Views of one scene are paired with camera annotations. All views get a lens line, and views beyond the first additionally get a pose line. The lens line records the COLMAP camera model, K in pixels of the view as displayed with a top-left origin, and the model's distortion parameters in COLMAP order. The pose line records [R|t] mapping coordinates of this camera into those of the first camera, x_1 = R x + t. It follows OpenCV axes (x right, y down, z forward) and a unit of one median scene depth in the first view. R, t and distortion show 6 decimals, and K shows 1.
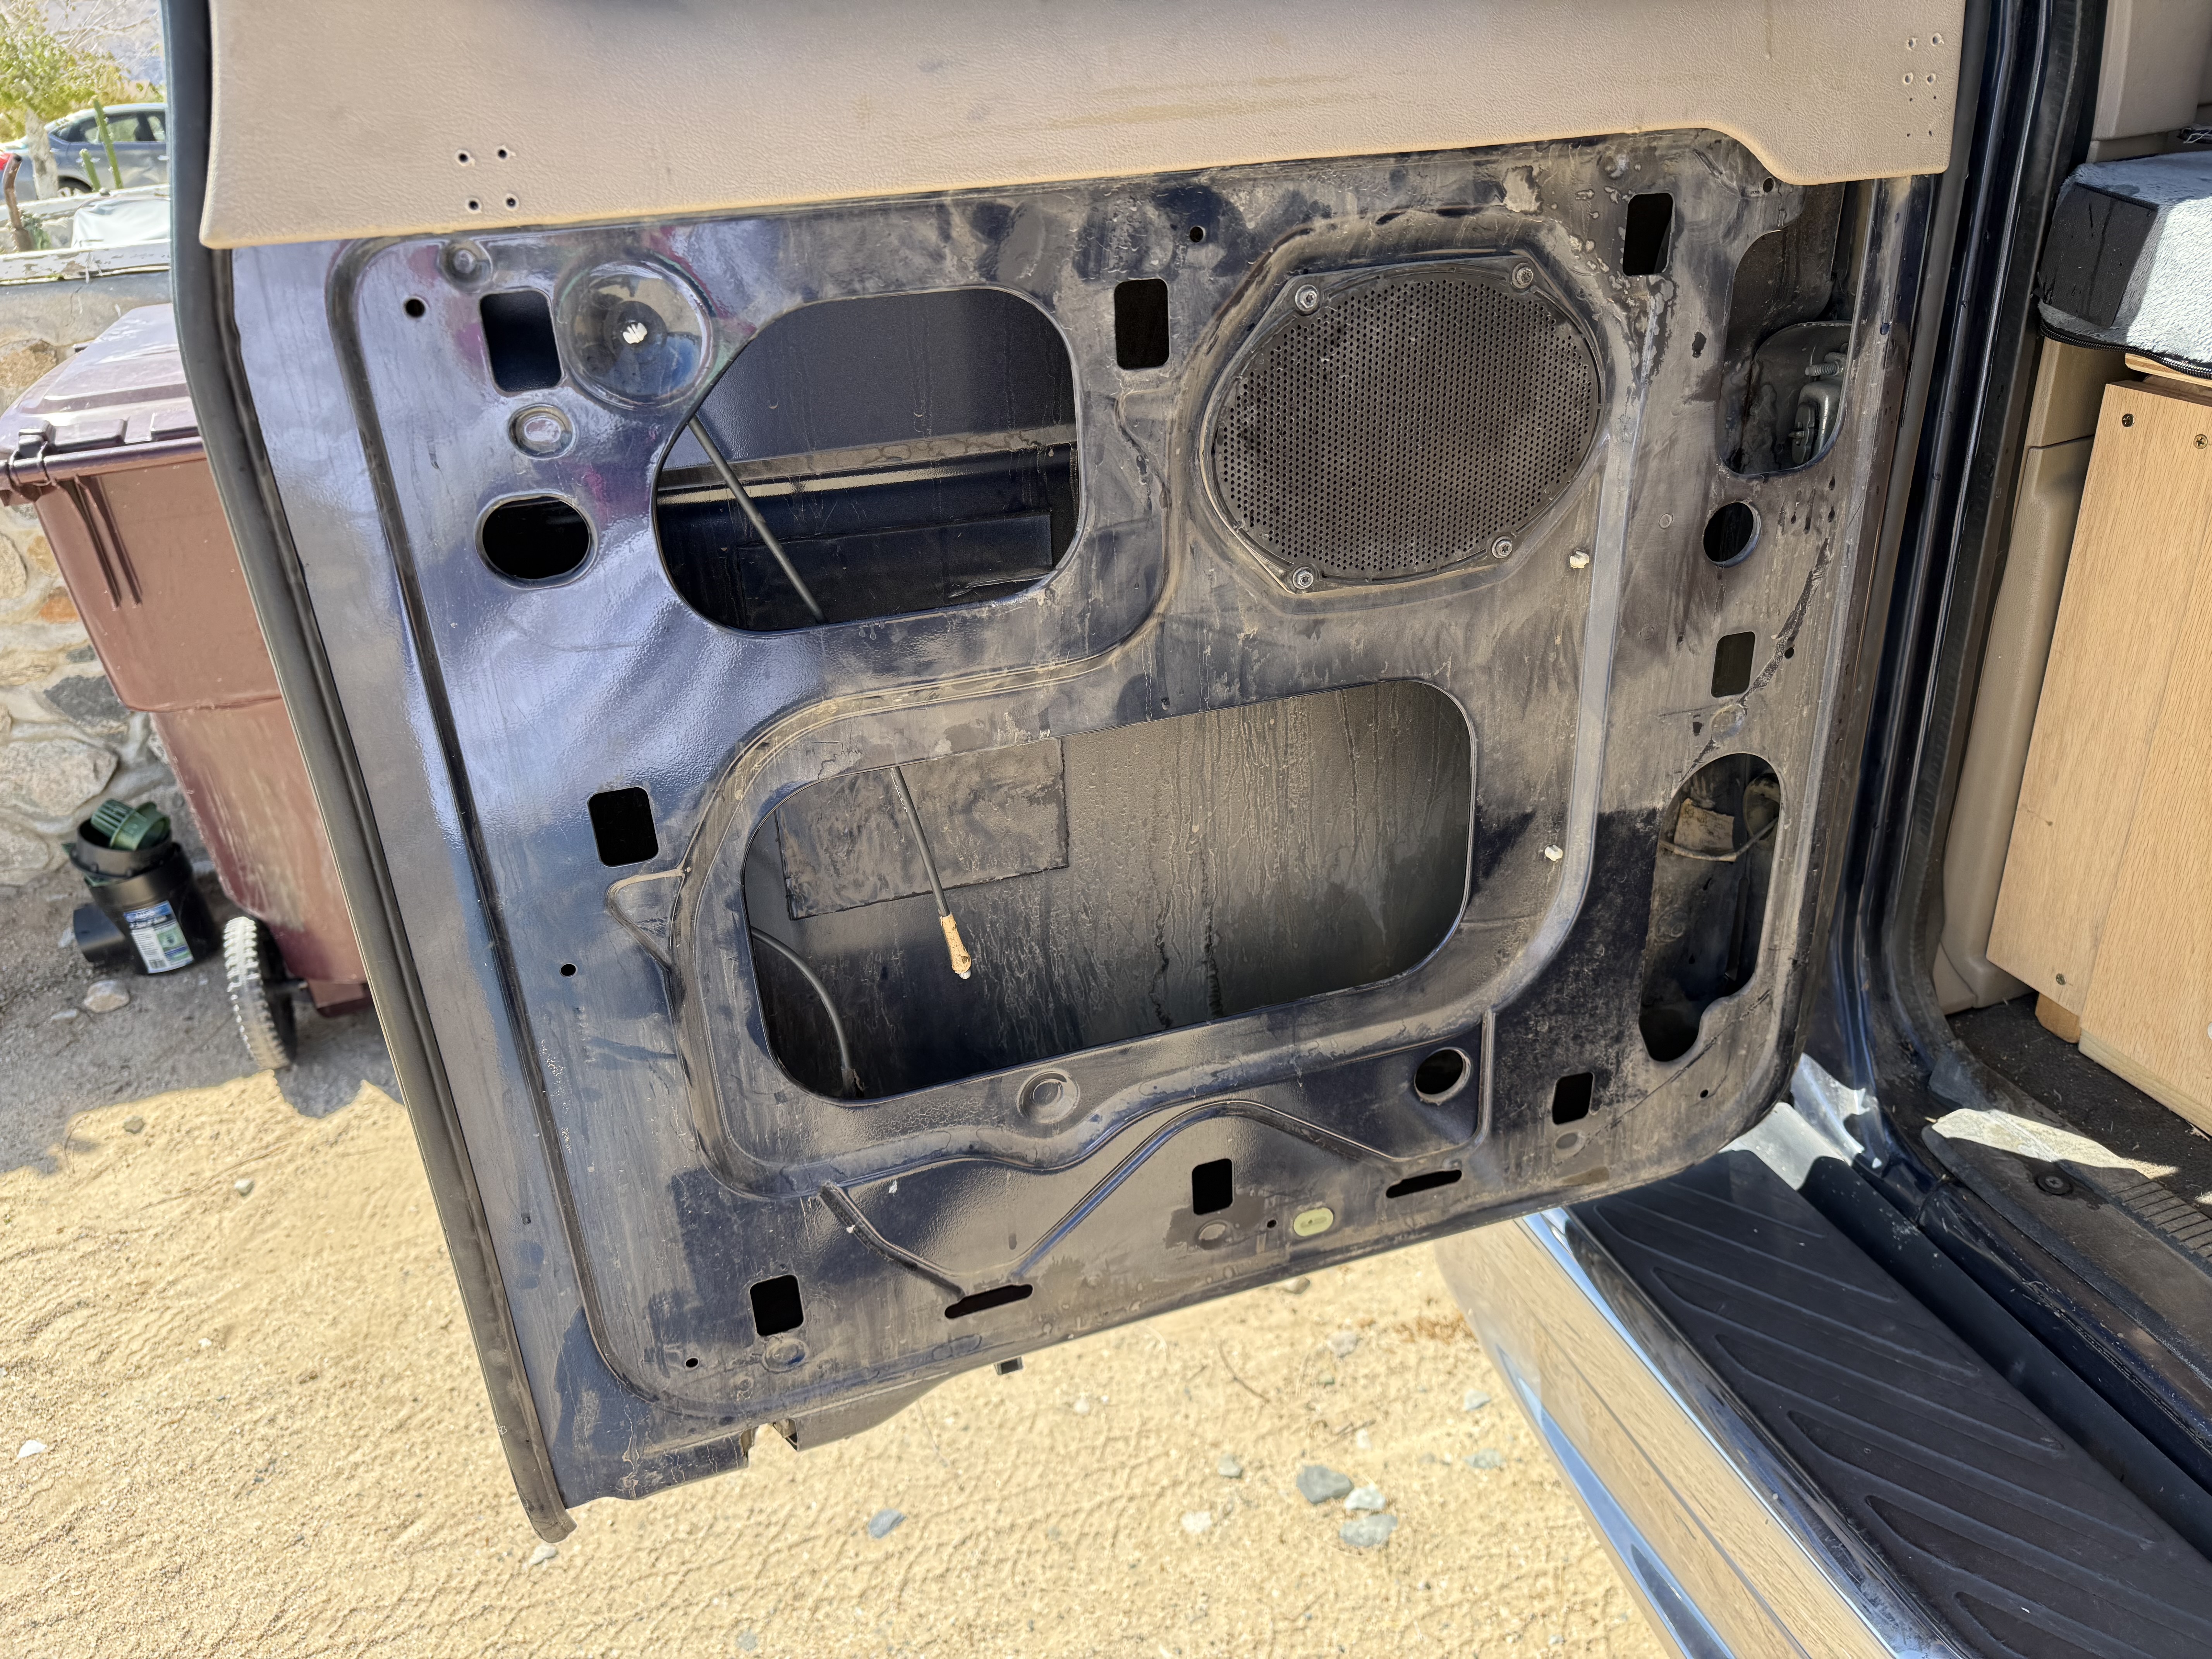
lens RADIAL K [[1586.7, 0, 1108.1], [0, 1586.7, 834.7], [0, 0, 1]] dist [0.001412, -0.018465]
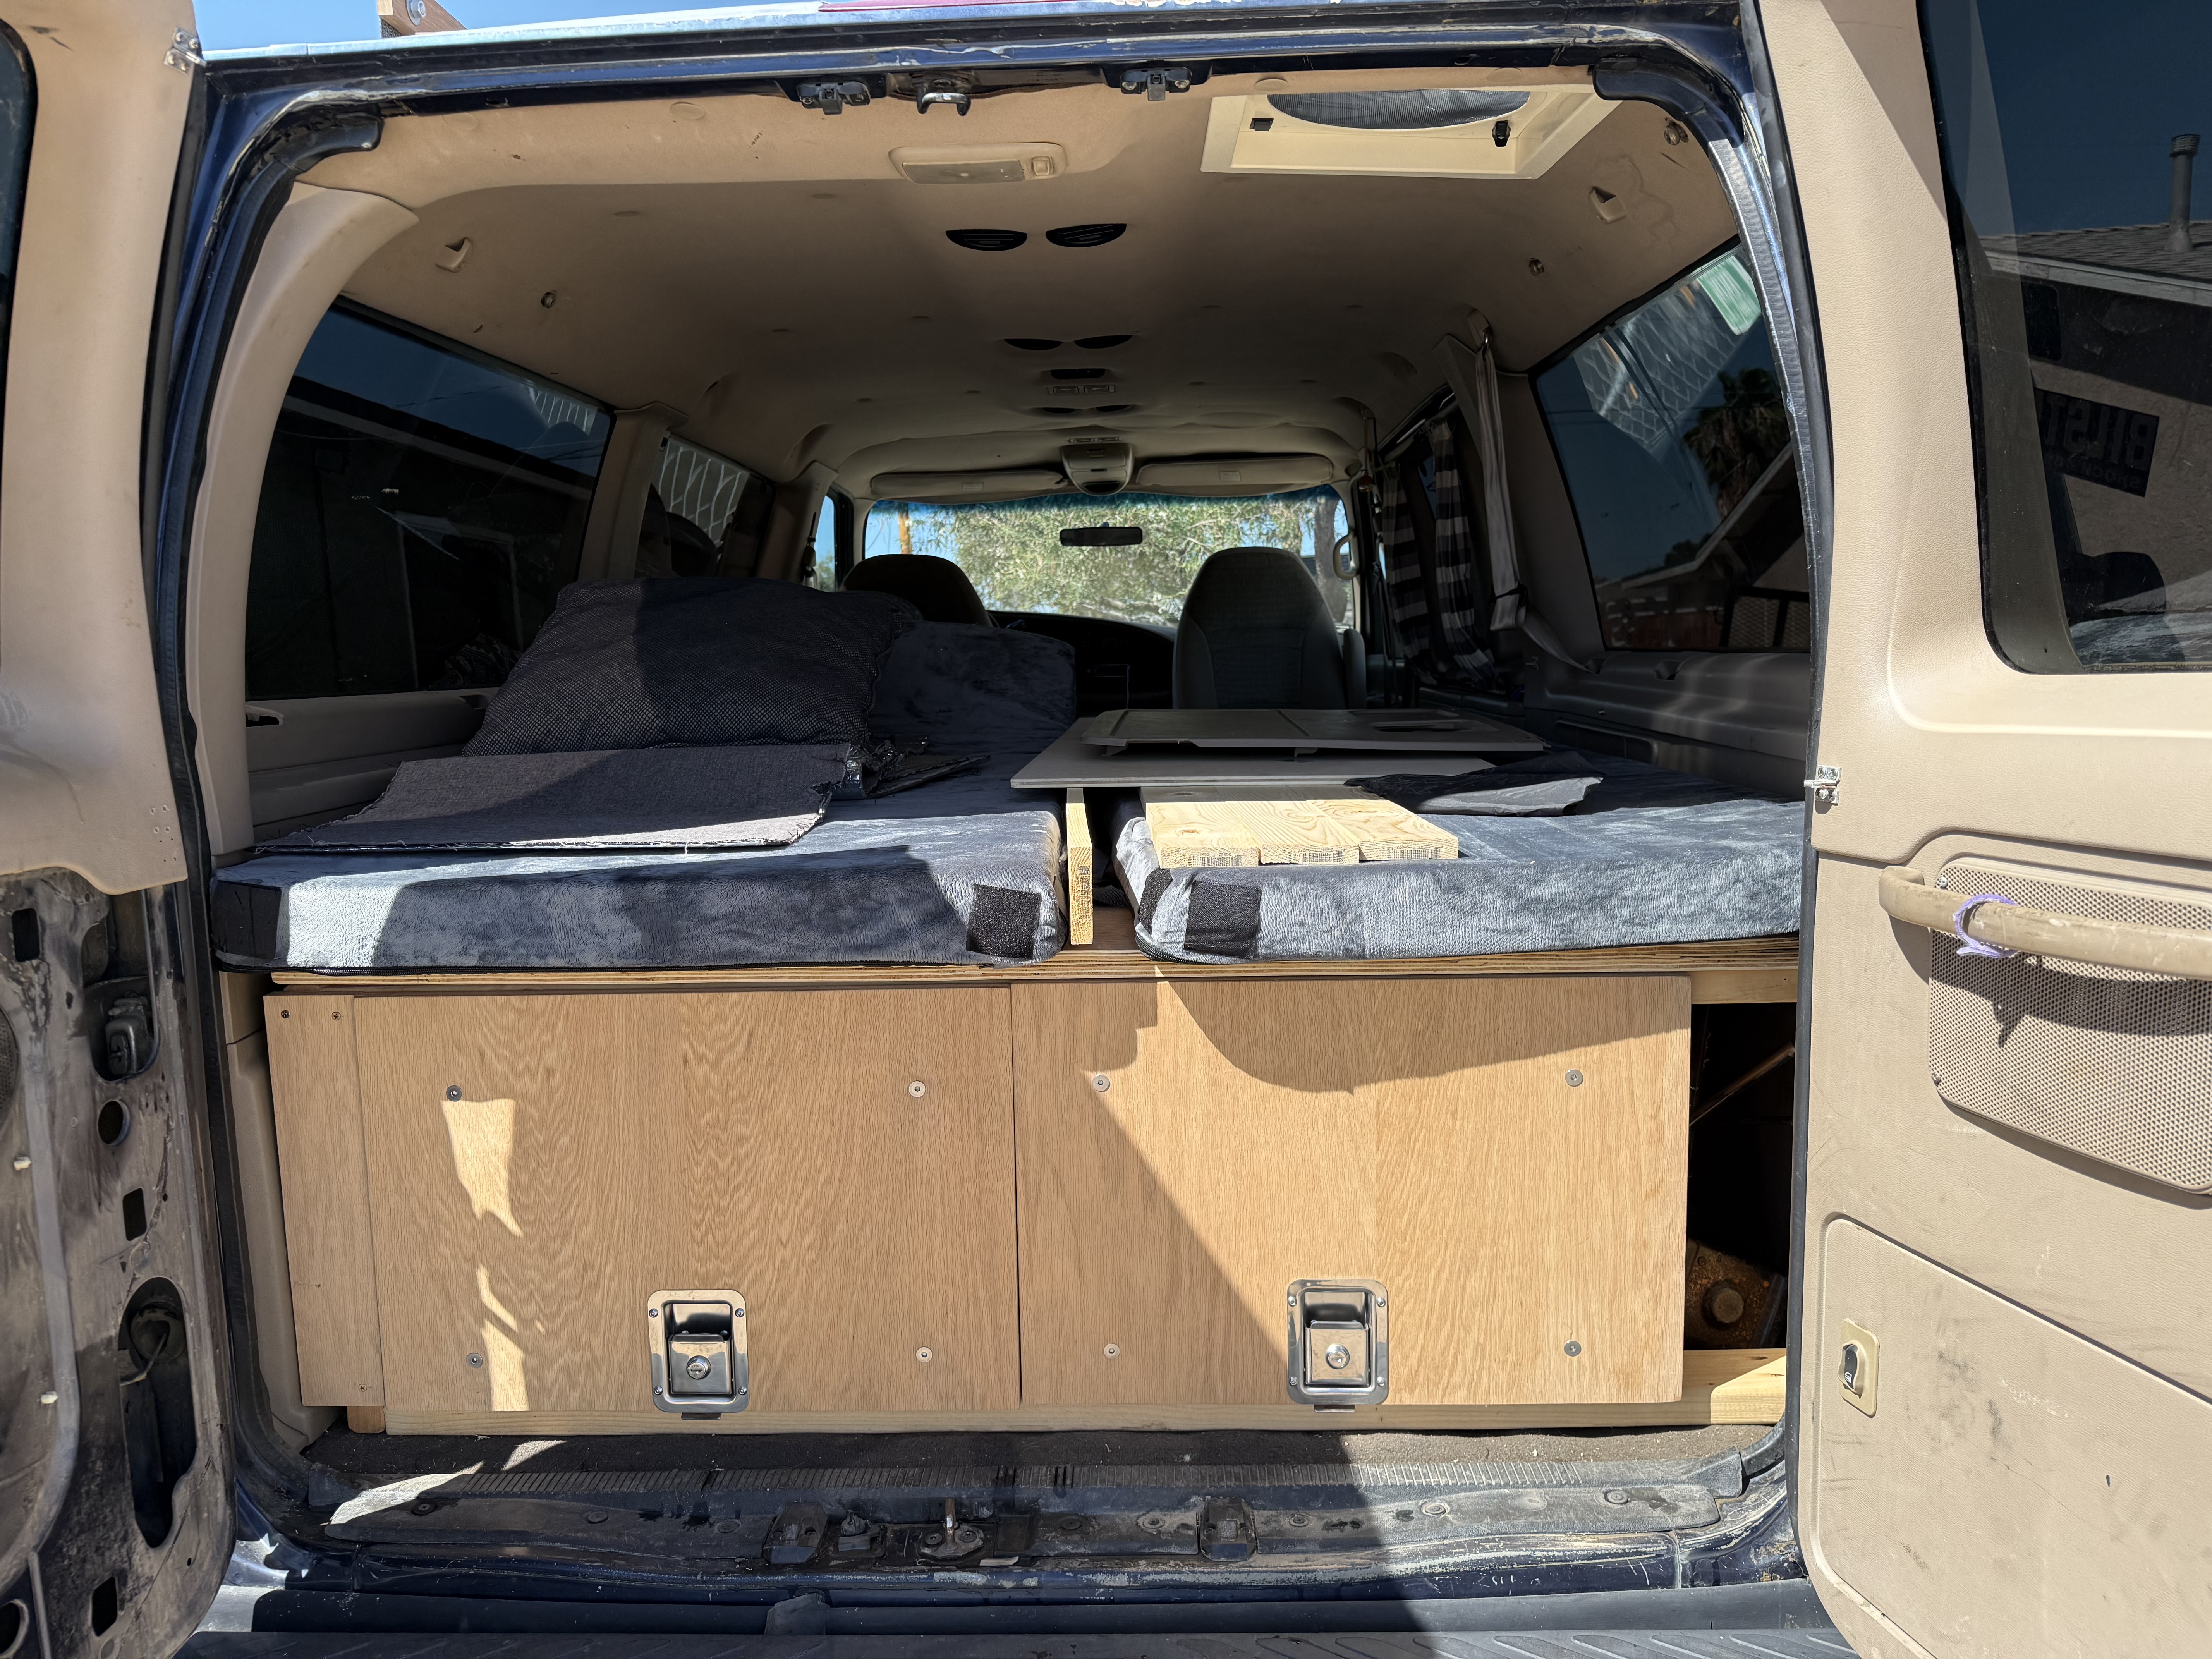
lens RADIAL K [[1586.7, 0, 1110.9], [0, 1586.7, 837.0], [0, 0, 1]] dist [0.001412, -0.018465]
pose [[0.344312, -0.054193, 0.937290, -0.577876], [0.434536, 0.894165, -0.107926, 0.115392], [-0.832243, 0.444446, 0.331420, -0.308419]]
